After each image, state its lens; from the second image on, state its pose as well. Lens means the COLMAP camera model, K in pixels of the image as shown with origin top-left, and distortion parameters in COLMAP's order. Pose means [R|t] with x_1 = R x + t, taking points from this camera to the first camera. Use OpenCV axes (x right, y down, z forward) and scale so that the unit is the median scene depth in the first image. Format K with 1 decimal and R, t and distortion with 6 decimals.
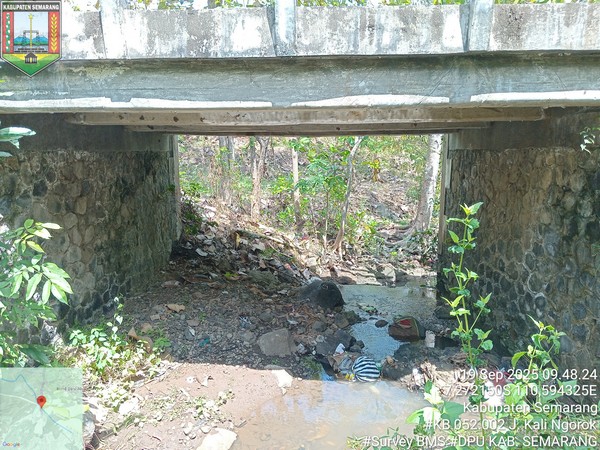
lens RADIAL K [[487.9, 0, 293.7], [0, 487.9, 226.4], [0, 0, 1]] dist [0.030098, -0.077928]
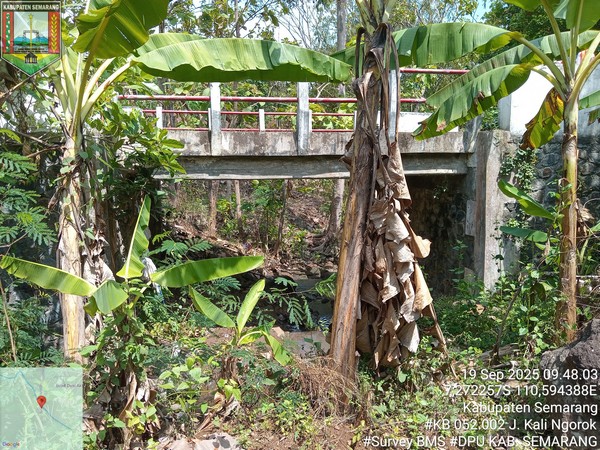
lens RADIAL K [[487.9, 0, 303.1], [0, 487.9, 224.3], [0, 0, 1]] dist [0.030098, -0.077928]
pose [[0.971616, -0.032962, 0.234255, -0.366901], [0.039180, 0.998991, -0.021936, -0.009721], [-0.233296, 0.030491, 0.971928, -0.717894]]
